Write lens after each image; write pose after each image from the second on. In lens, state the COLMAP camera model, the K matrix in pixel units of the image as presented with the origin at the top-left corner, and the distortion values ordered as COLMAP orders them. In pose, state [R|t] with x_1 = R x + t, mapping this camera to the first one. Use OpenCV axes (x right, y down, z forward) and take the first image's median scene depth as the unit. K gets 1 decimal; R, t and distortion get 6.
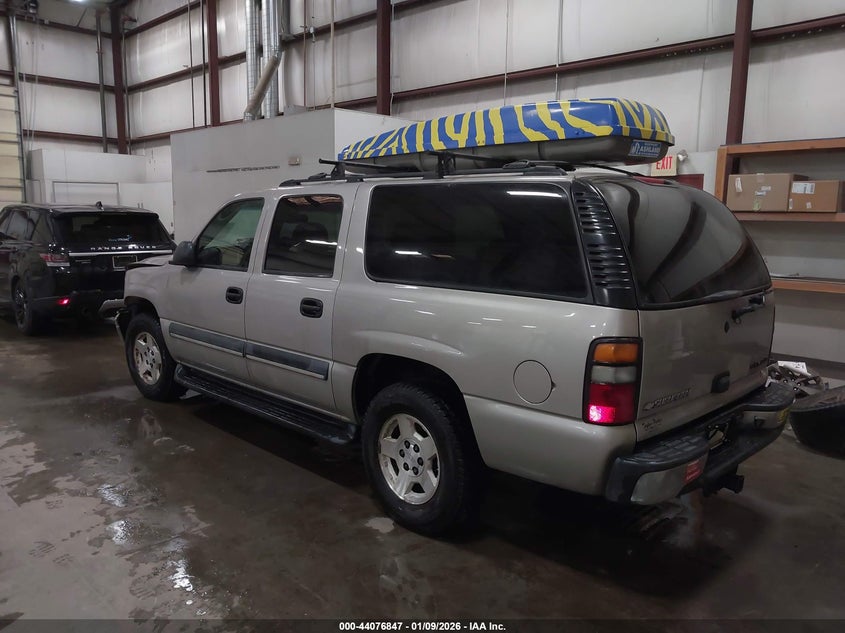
lens RADIAL K [[681.6, 0, 422.5], [0, 681.6, 316.5], [0, 0, 1]] dist [0.007993, -0.003986]
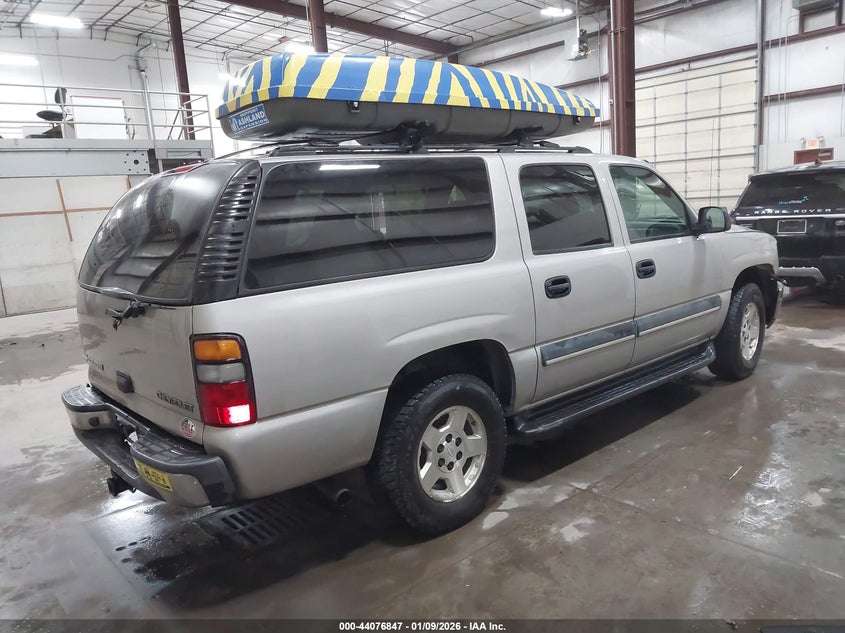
lens RADIAL K [[656.7, 0, 422.5], [0, 656.7, 316.5], [0, 0, 1]] dist [-0.004287, 0.000133]
pose [[-0.074968, 0.170392, -0.982520, 0.908676], [-0.083923, 0.980719, 0.176483, -0.137430], [0.993648, 0.095686, -0.059223, 1.031304]]
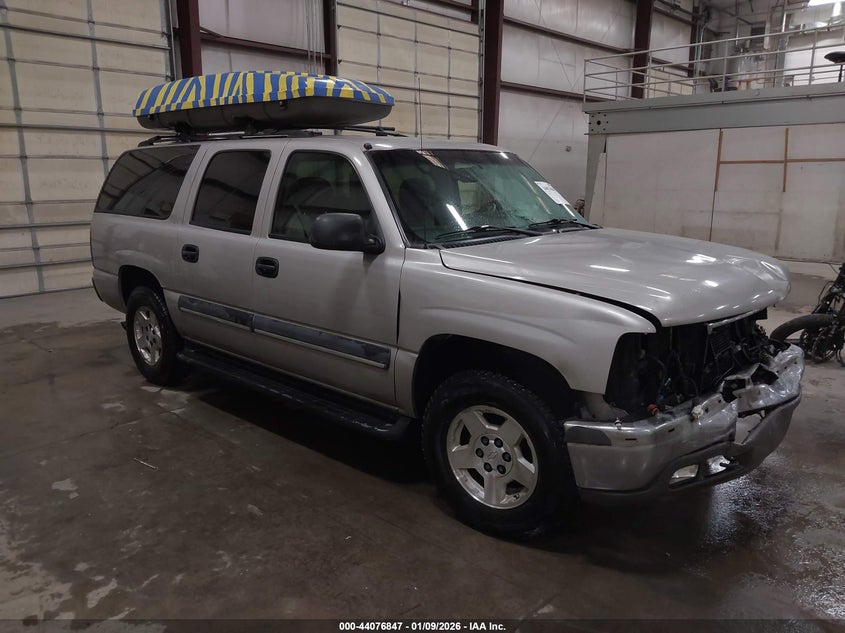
lens RADIAL K [[667.9, 0, 416.8], [0, 667.9, 326.5], [0, 0, 1]] dist [-0.004321, -0.004086]
pose [[-0.999474, -0.003911, -0.032186, -0.135896], [-0.015504, 0.929497, 0.368505, -0.307991], [0.028476, 0.368810, -0.929069, 2.060095]]
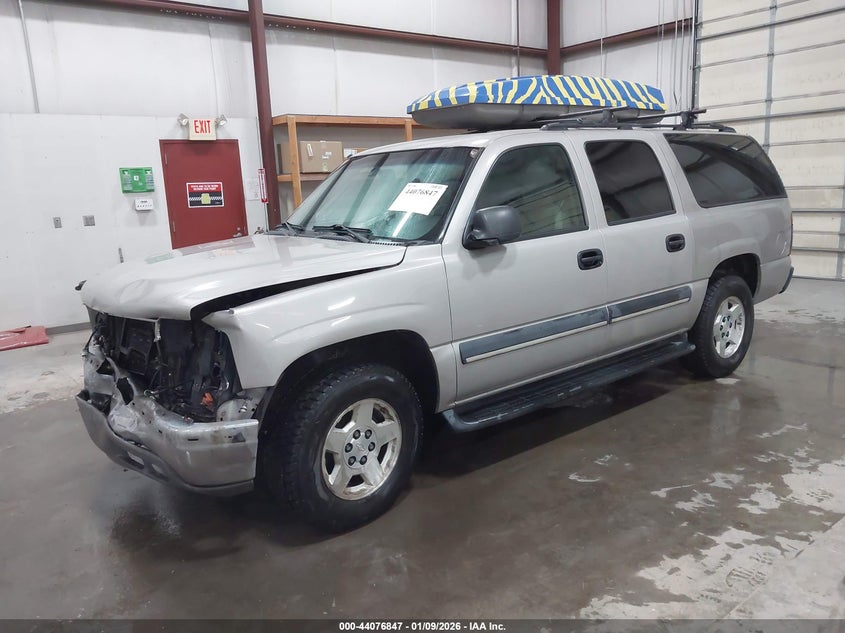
lens RADIAL K [[667.9, 0, 416.8], [0, 667.9, 326.5], [0, 0, 1]] dist [-0.004321, -0.004086]
pose [[0.096674, -0.229643, 0.968462, -1.112221], [0.191430, 0.959143, 0.208324, -0.163462], [-0.976734, 0.165253, 0.136684, 1.110968]]
